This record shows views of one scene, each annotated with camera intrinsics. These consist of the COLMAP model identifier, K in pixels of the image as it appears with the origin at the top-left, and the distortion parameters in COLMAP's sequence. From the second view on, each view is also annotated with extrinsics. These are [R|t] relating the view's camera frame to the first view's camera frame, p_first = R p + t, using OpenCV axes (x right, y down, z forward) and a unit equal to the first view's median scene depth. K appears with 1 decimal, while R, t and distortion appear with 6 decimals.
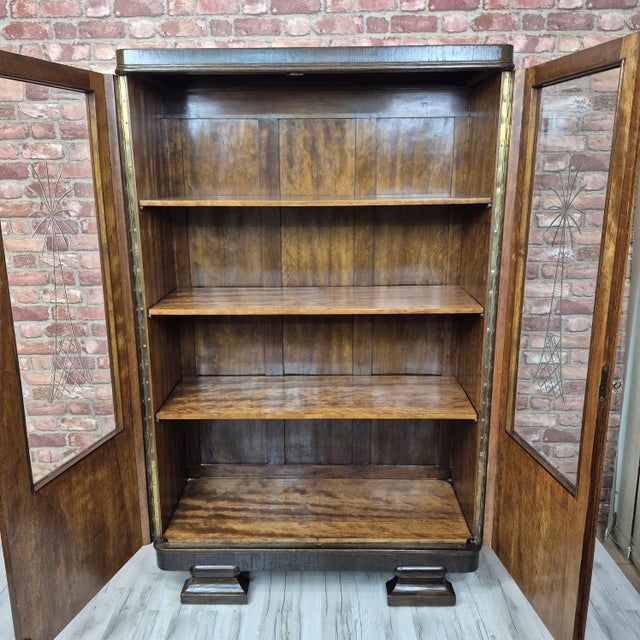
lens RADIAL K [[601.2, 0, 318.1], [0, 601.2, 317.2], [0, 0, 1]] dist [0.008364, -0.003369]
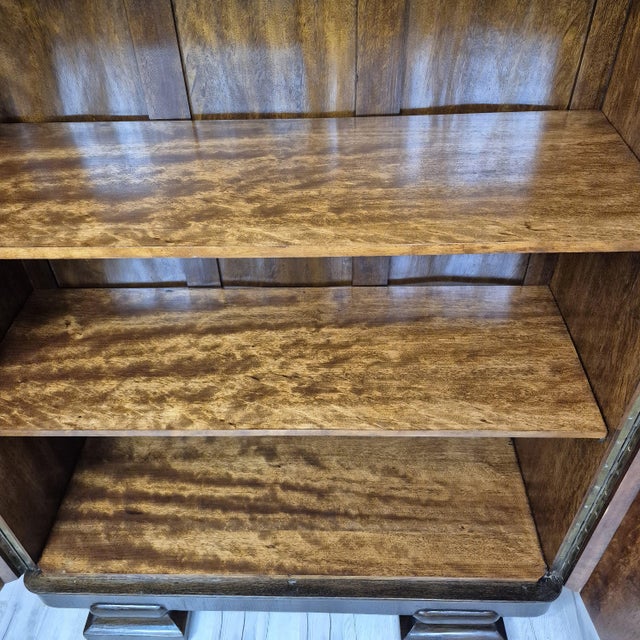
lens RADIAL K [[584.2, 0, 320.0], [0, 584.2, 320.0], [0, 0, 1]] dist [0.011071, 0.004122]
pose [[0.999719, -0.009091, -0.021904, 0.043034], [0.018473, 0.877705, 0.478846, -0.129597], [0.014872, -0.479116, 0.877626, 0.571693]]
